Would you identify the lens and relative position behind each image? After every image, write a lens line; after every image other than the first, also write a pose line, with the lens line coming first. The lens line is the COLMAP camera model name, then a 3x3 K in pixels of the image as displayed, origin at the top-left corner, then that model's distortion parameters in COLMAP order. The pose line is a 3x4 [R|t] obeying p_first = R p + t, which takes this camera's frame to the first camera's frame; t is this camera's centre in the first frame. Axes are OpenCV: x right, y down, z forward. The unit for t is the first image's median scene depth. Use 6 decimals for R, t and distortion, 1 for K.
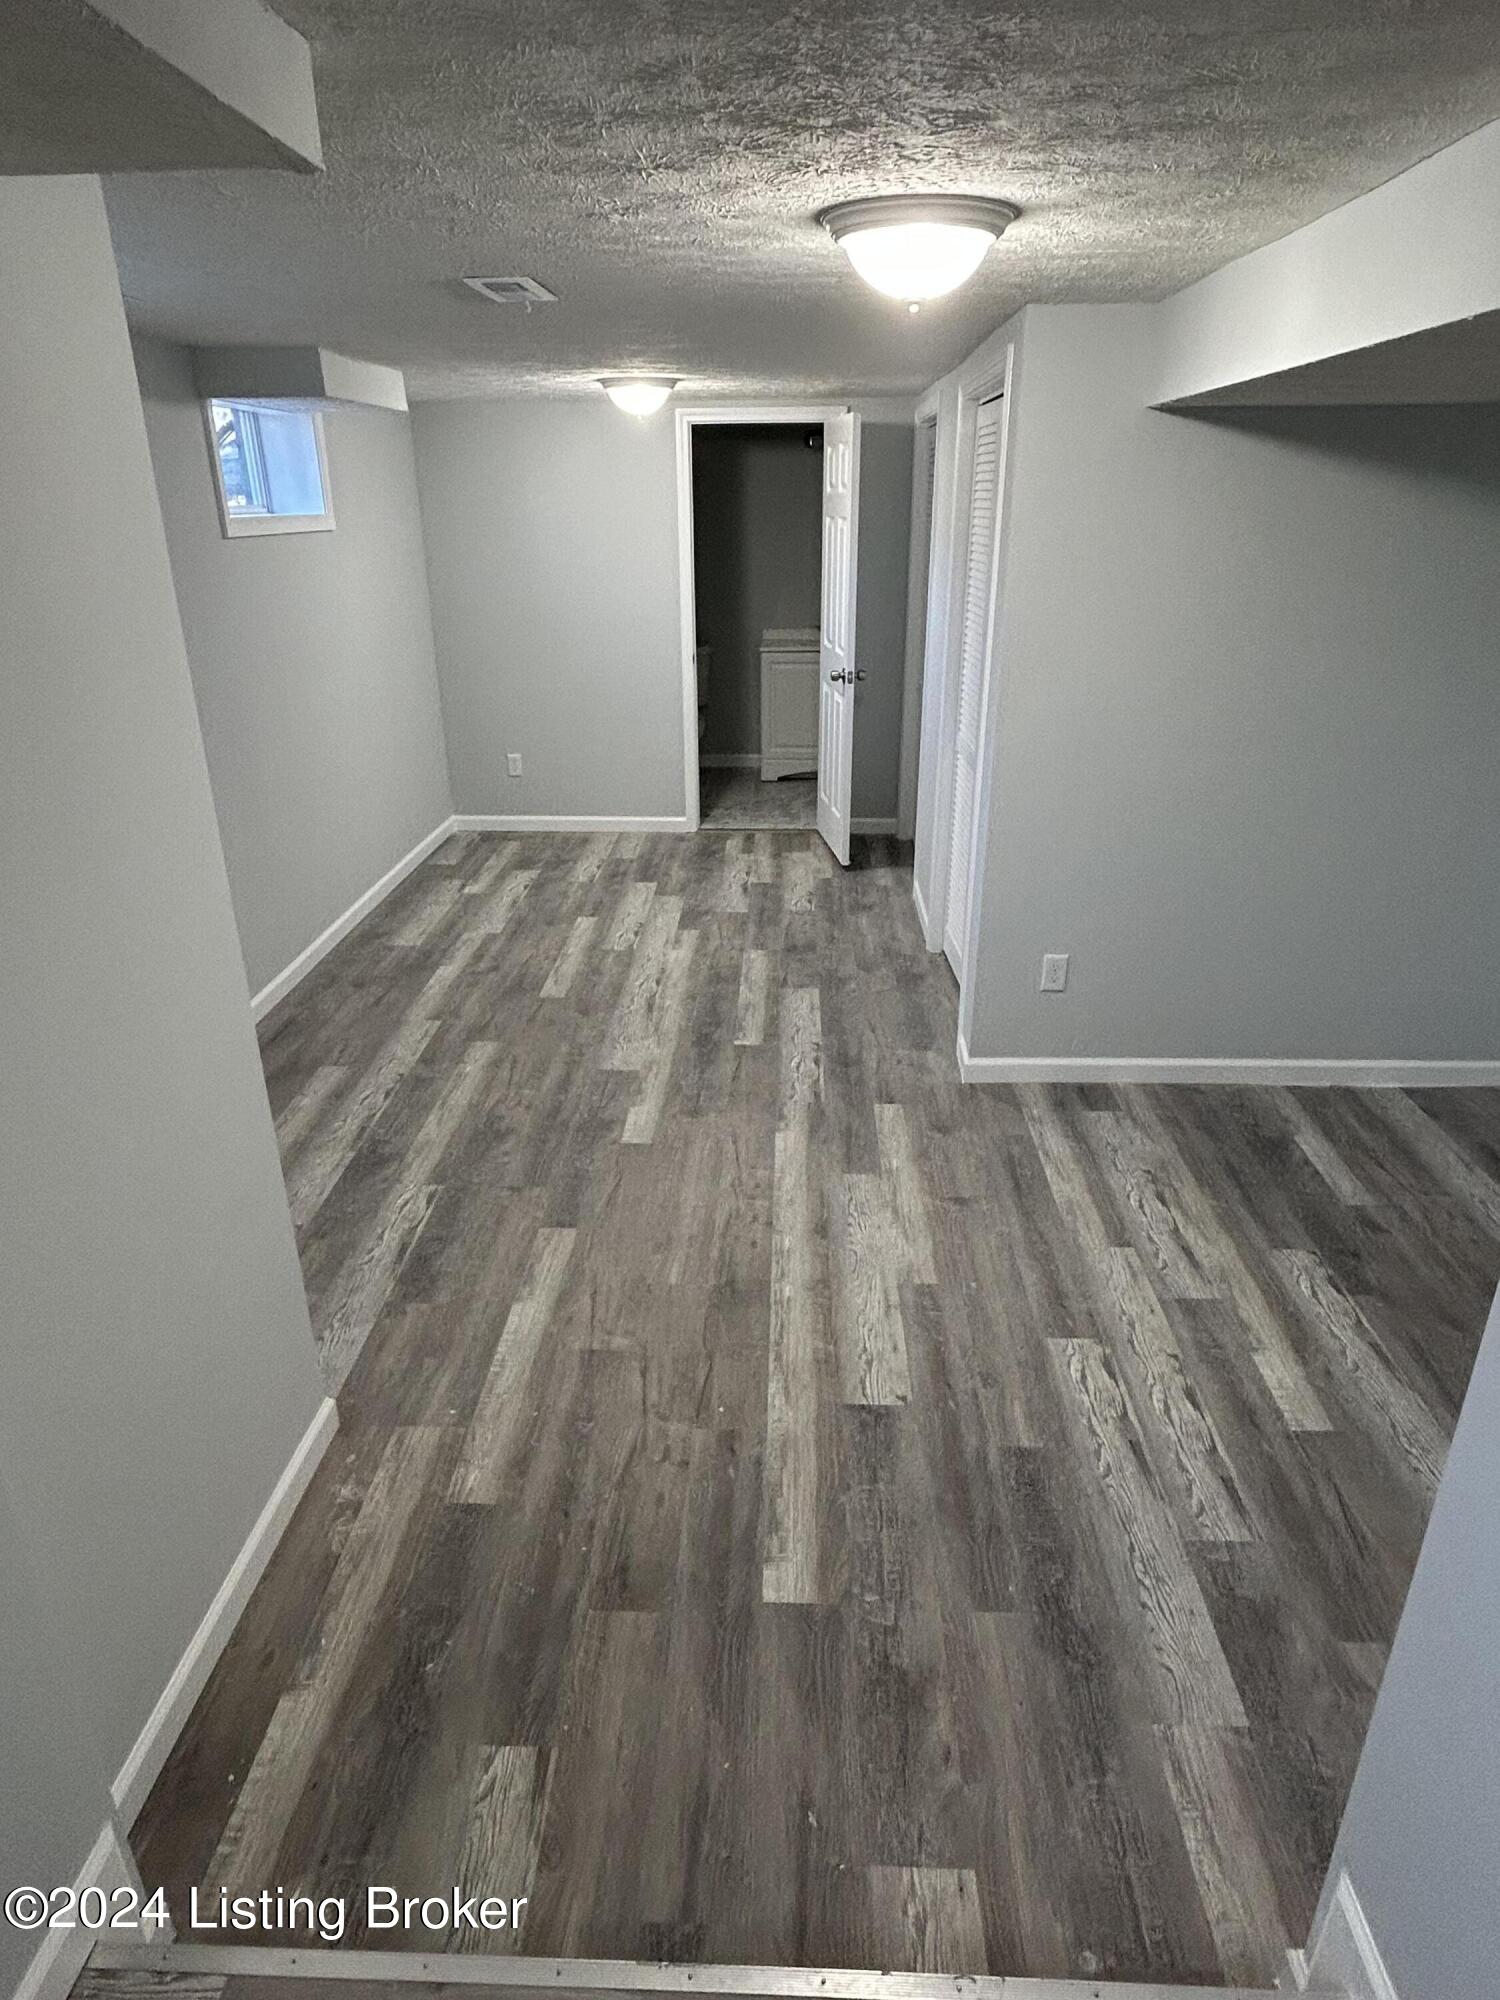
lens RADIAL K [[1176.6, 0, 750.0], [0, 1176.6, 1000.0], [0, 0, 1]] dist [-0.002056, -0.002921]
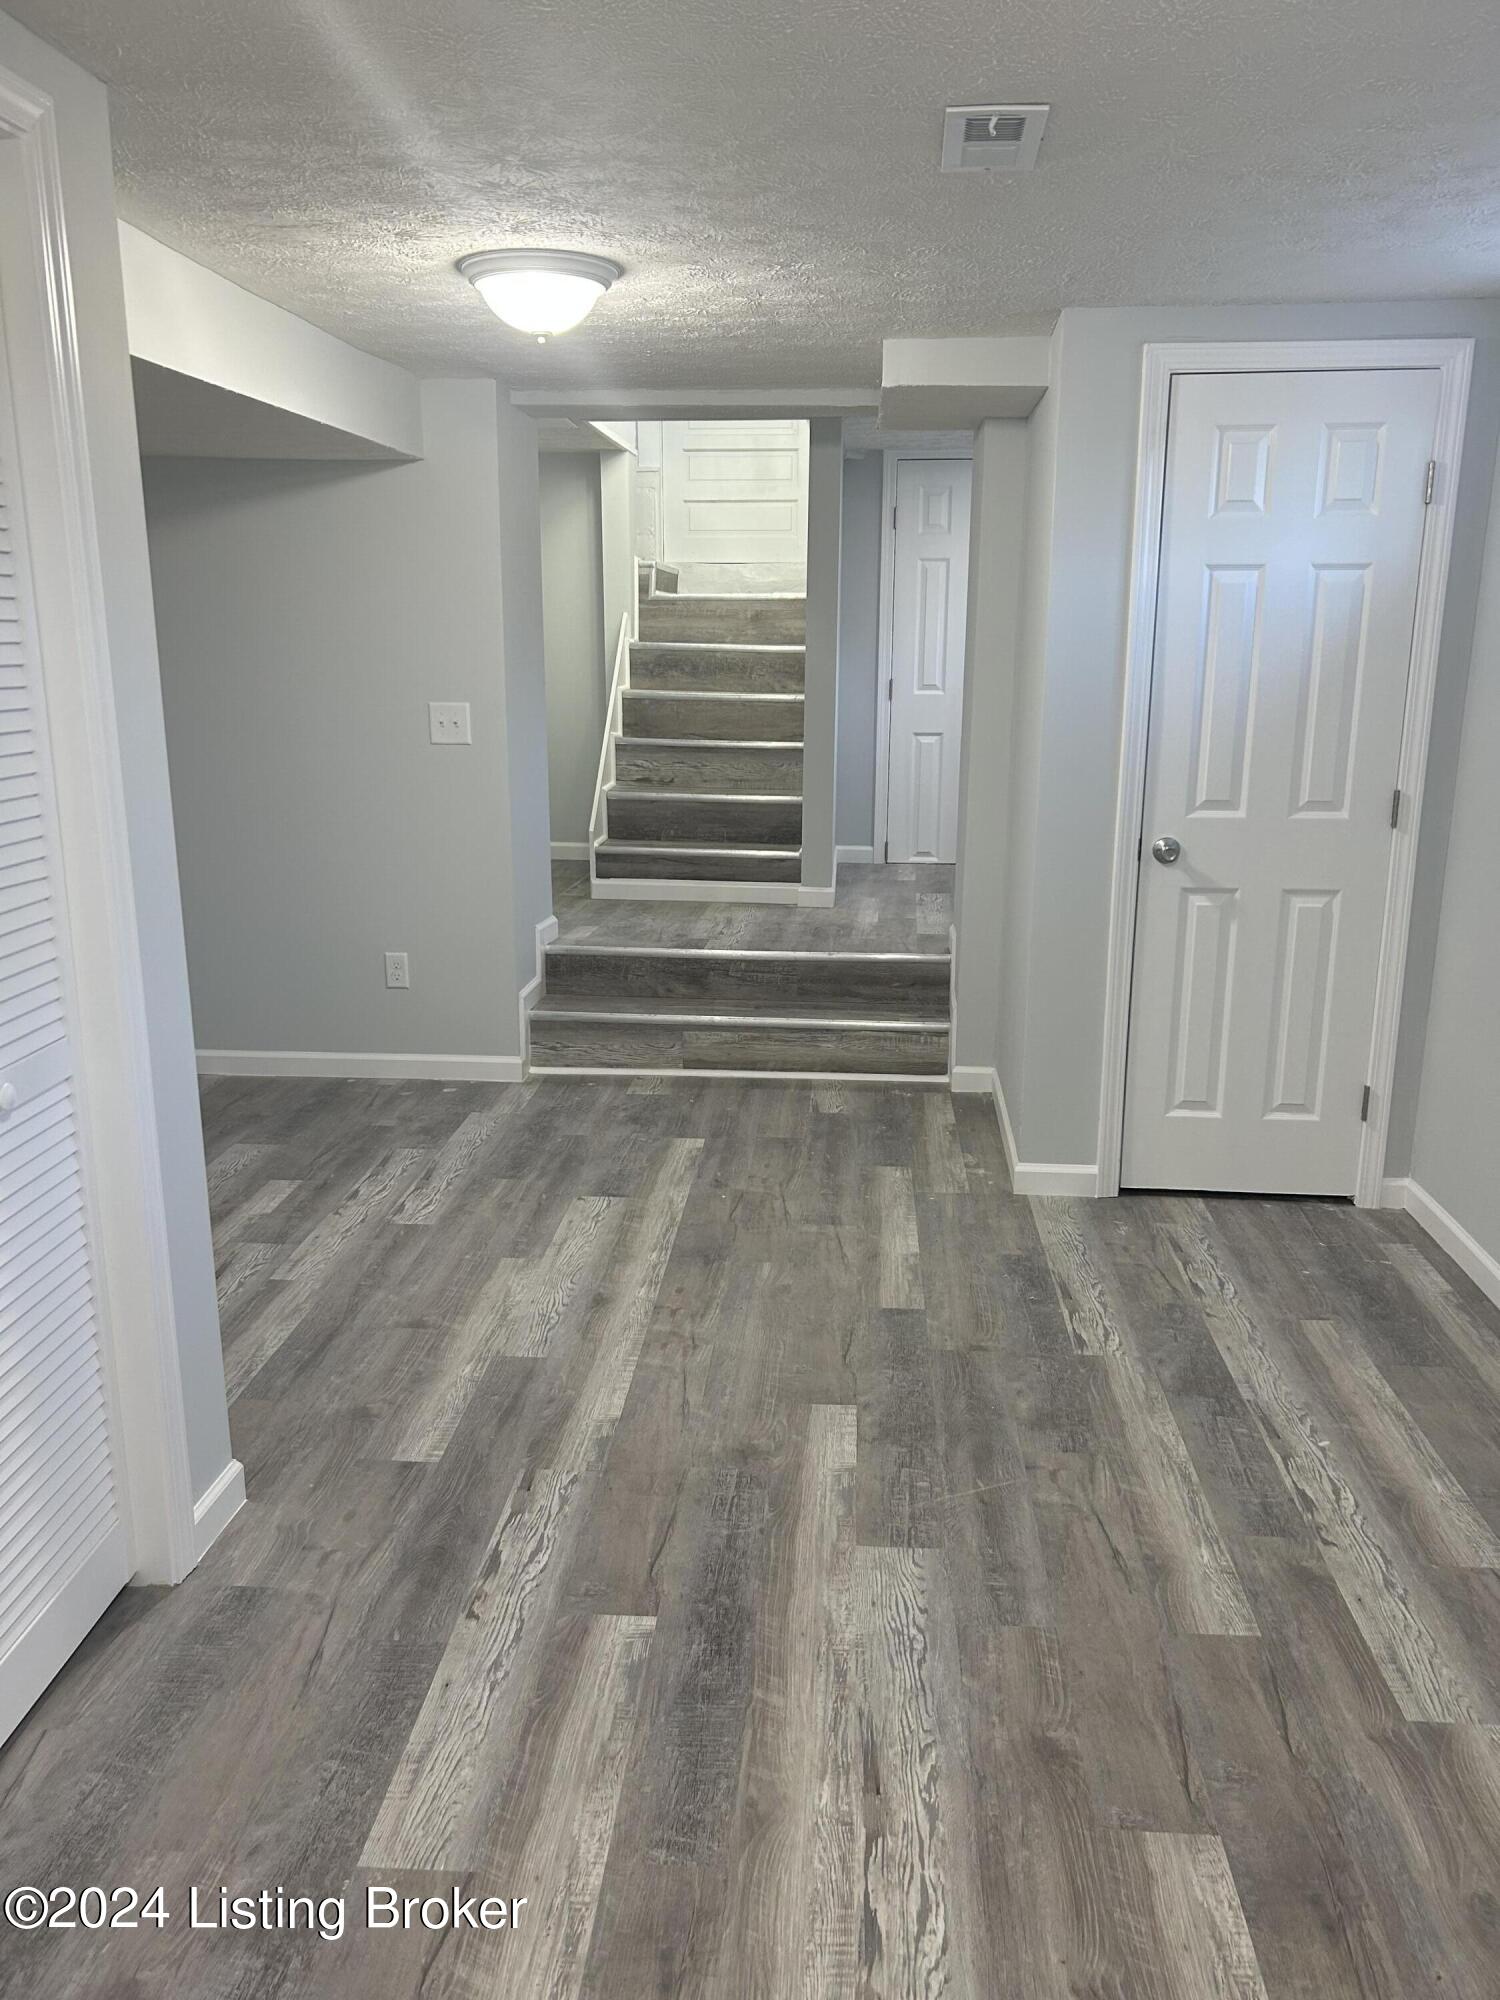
lens RADIAL K [[1525.6, 0, 750.0], [0, 1525.6, 1000.0], [0, 0, 1]] dist [0.111893, -0.200575]
pose [[-0.999295, -0.008666, 0.036537, -0.089641], [0.014869, 0.802158, 0.596926, -0.656561], [-0.034482, 0.597049, -0.801464, 1.760094]]
